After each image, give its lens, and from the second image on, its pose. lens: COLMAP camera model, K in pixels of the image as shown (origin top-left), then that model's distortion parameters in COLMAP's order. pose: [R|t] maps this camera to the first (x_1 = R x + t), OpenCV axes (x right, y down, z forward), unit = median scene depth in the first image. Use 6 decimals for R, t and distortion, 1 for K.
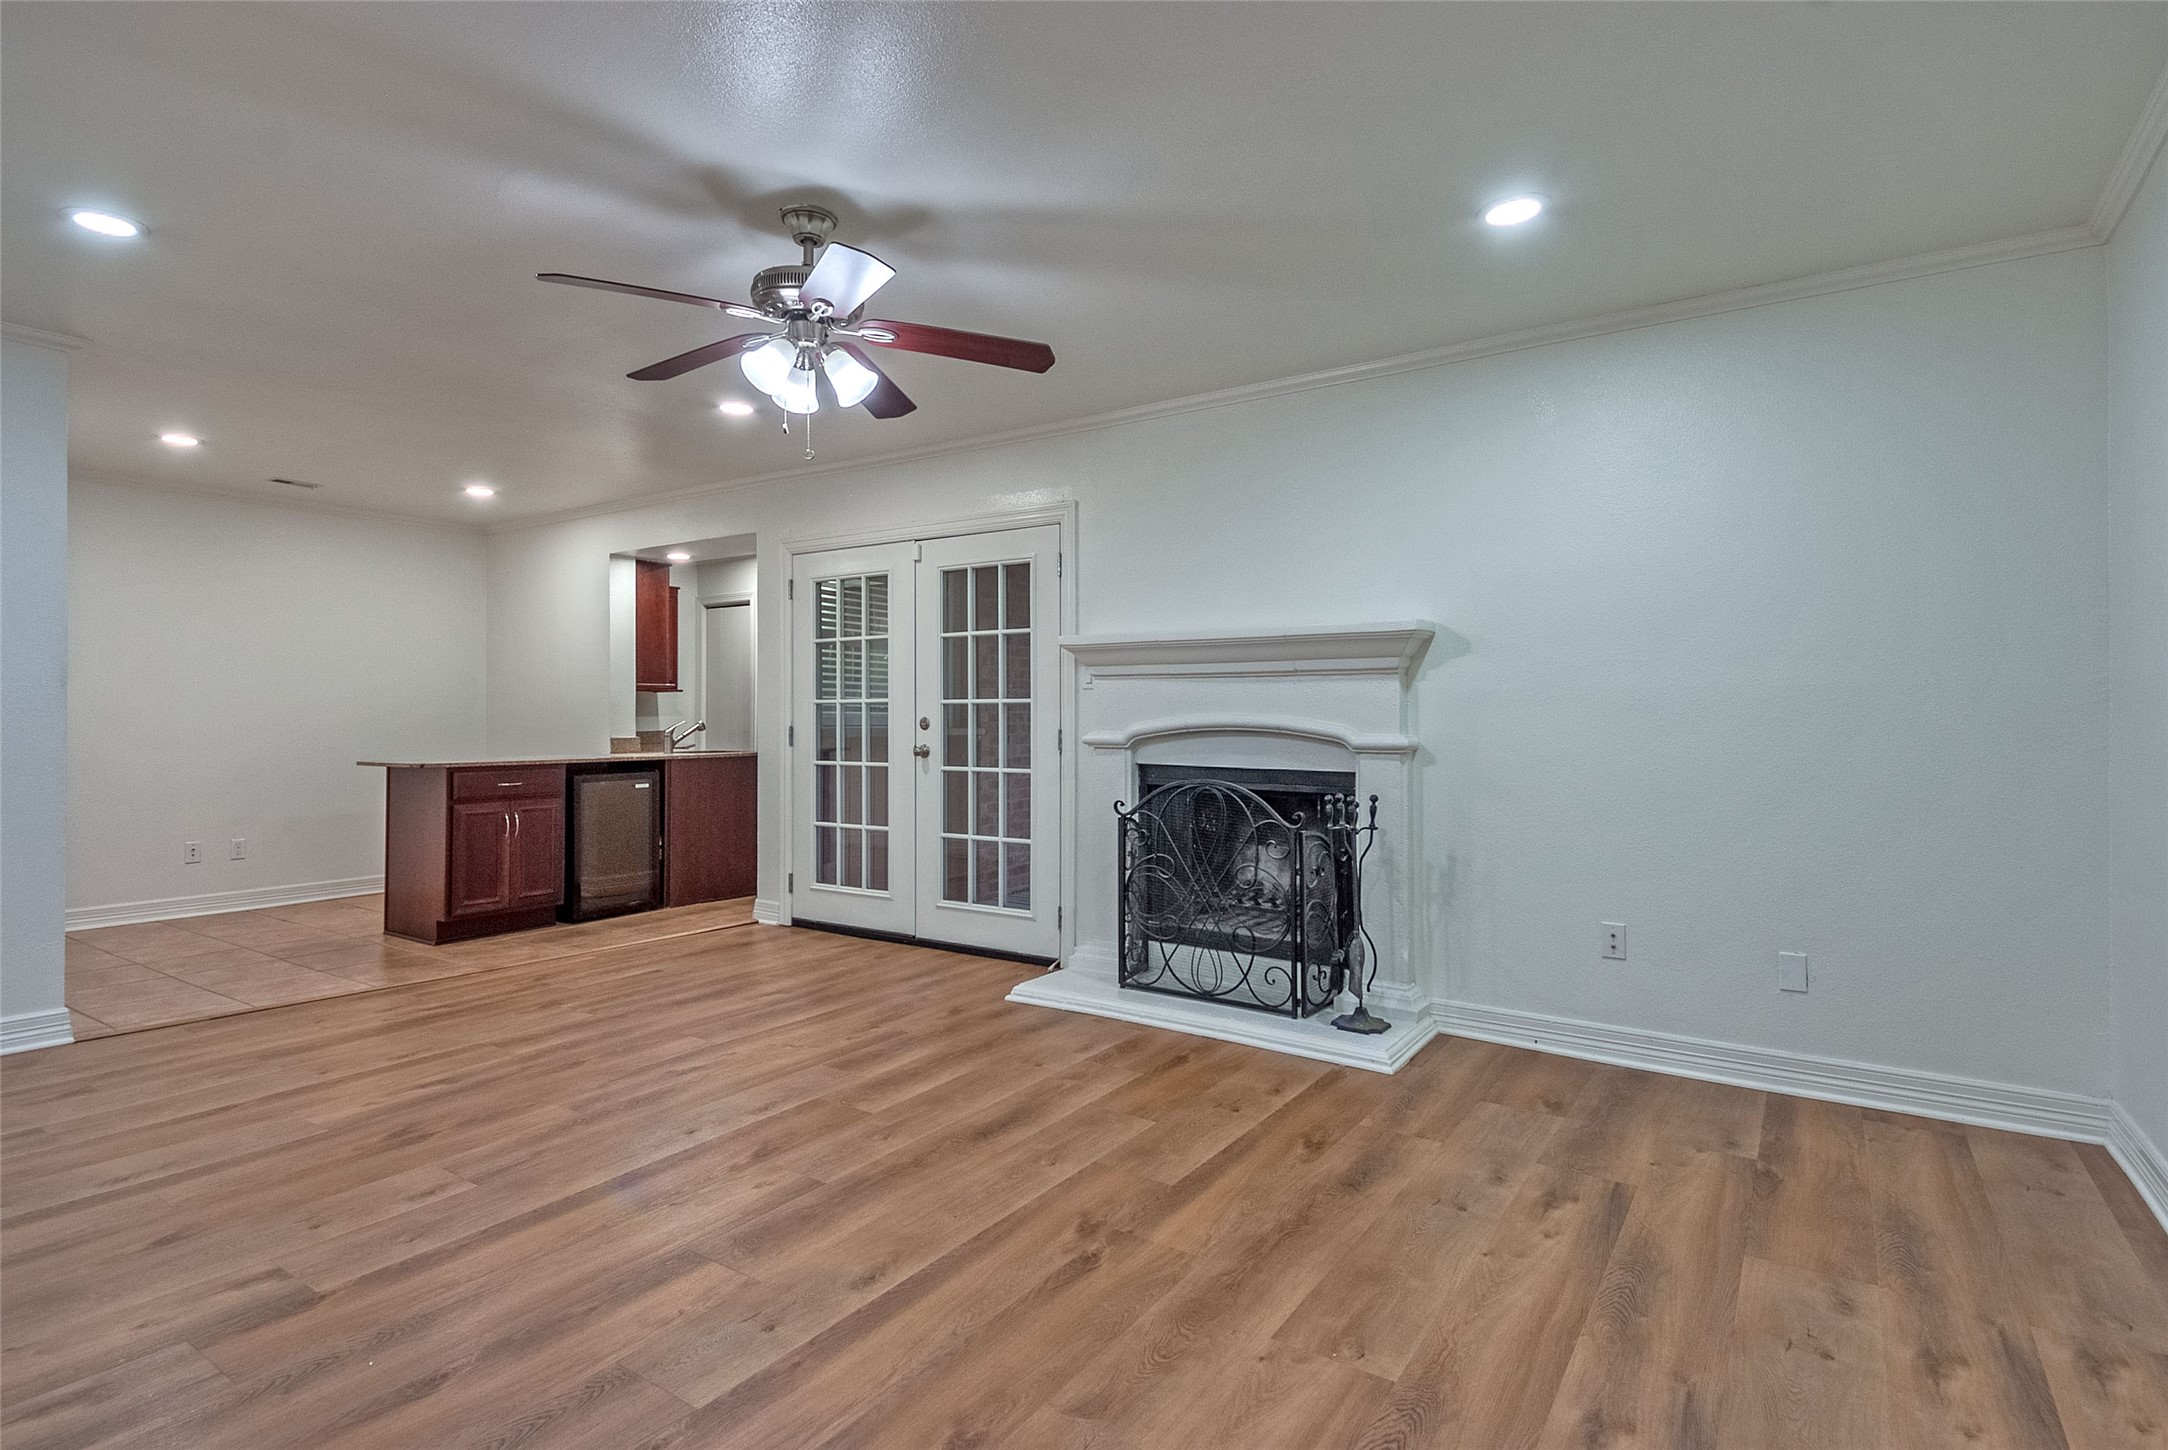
lens RADIAL K [[1084.0, 0, 1047.5], [0, 1084.0, 692.0], [0, 0, 1]] dist [-0.000387, 0.027194]
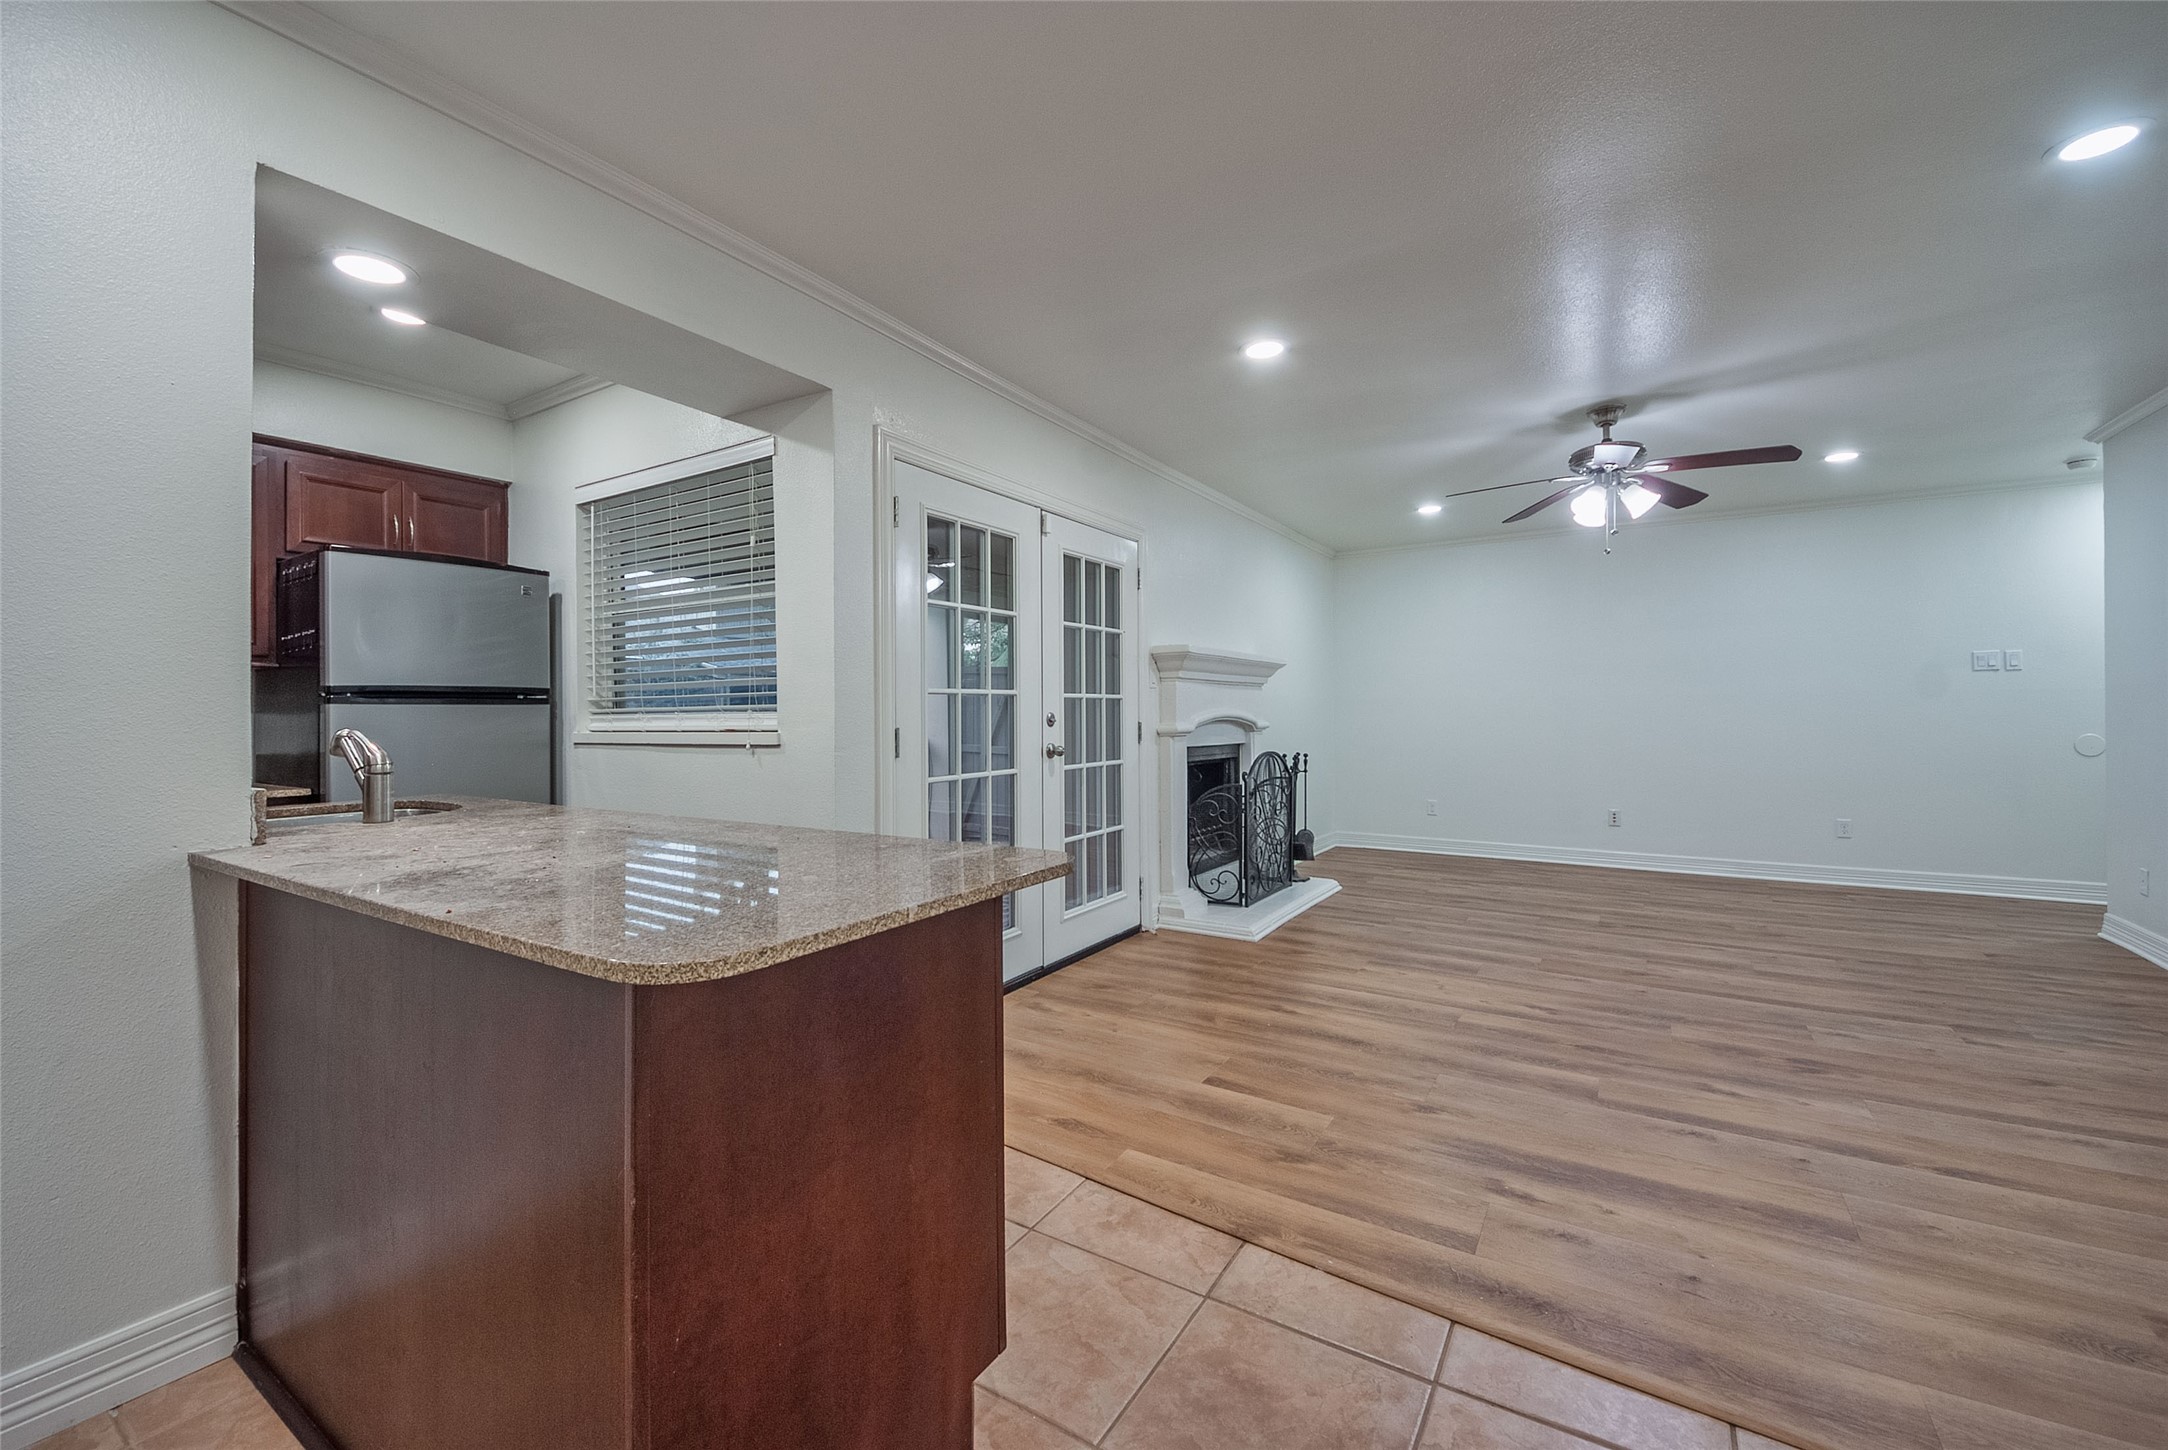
lens RADIAL K [[883.1, 0, 1073.3], [0, 883.1, 695.7], [0, 0, 1]] dist [0.001671, 0.000140]
pose [[-0.037097, 0.018284, 0.999144, -1.034419], [-0.015084, 0.999708, -0.018854, 0.028191], [-0.999198, -0.015771, -0.036811, 1.251097]]
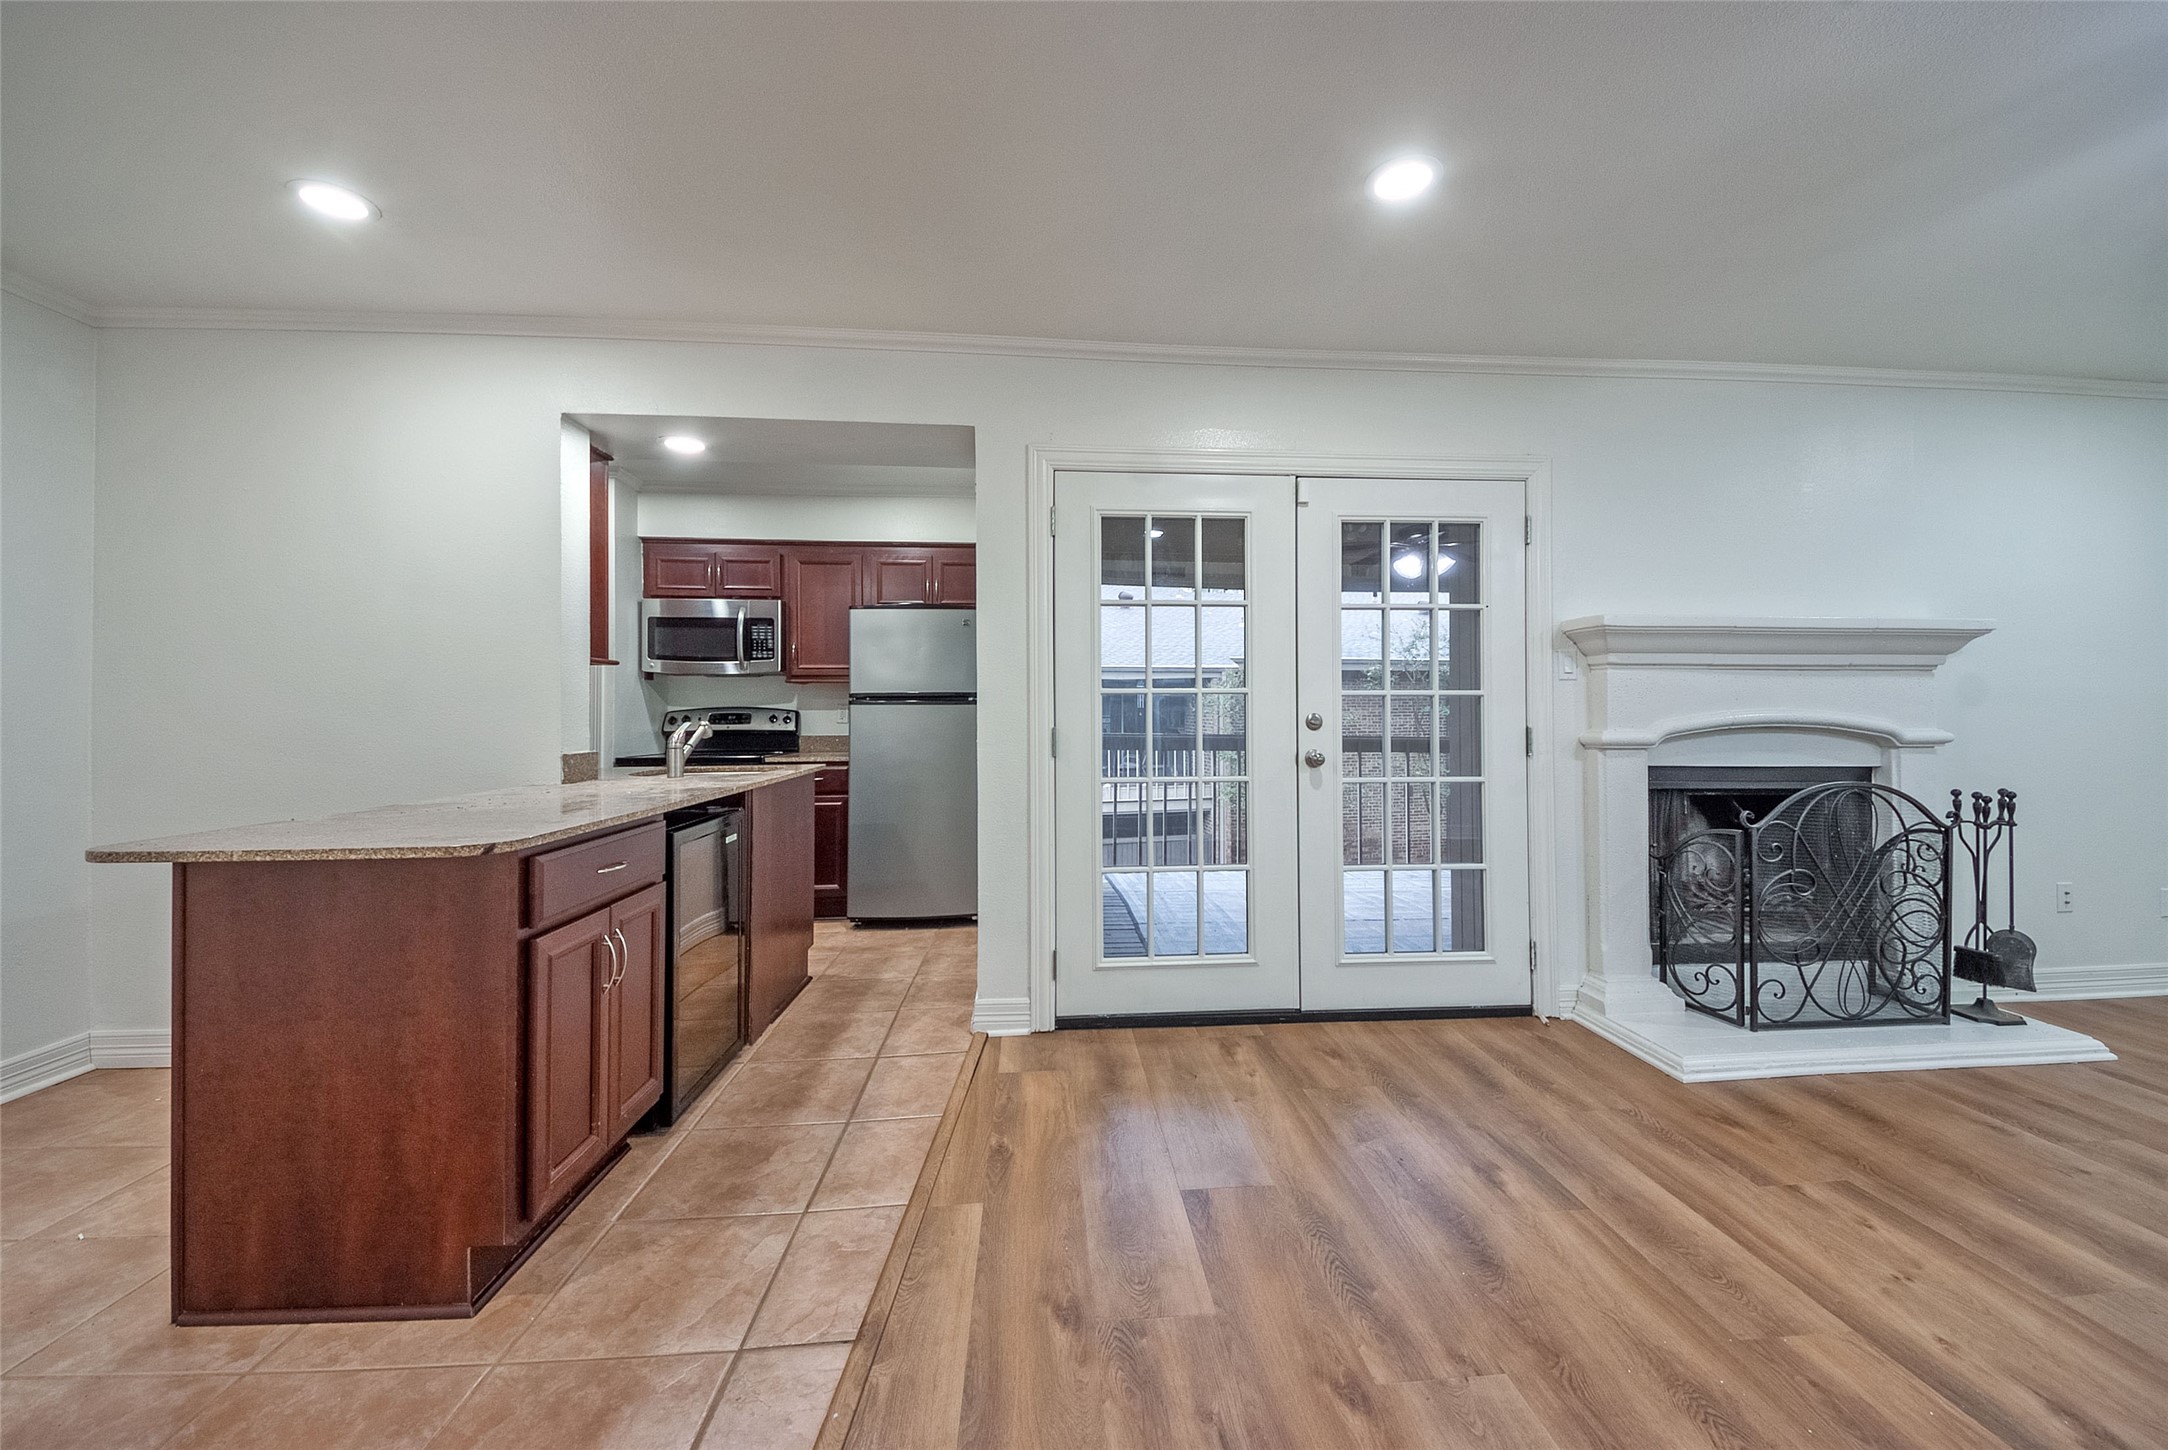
lens RADIAL K [[841.1, 0, 1092.3], [0, 841.1, 701.3], [0, 0, 1]] dist [0.051135, -0.031186]
pose [[0.769382, 0.004822, 0.638771, -0.749830], [-0.012138, 0.999901, 0.007072, 0.015266], [-0.638674, -0.013194, 0.769364, 0.805177]]
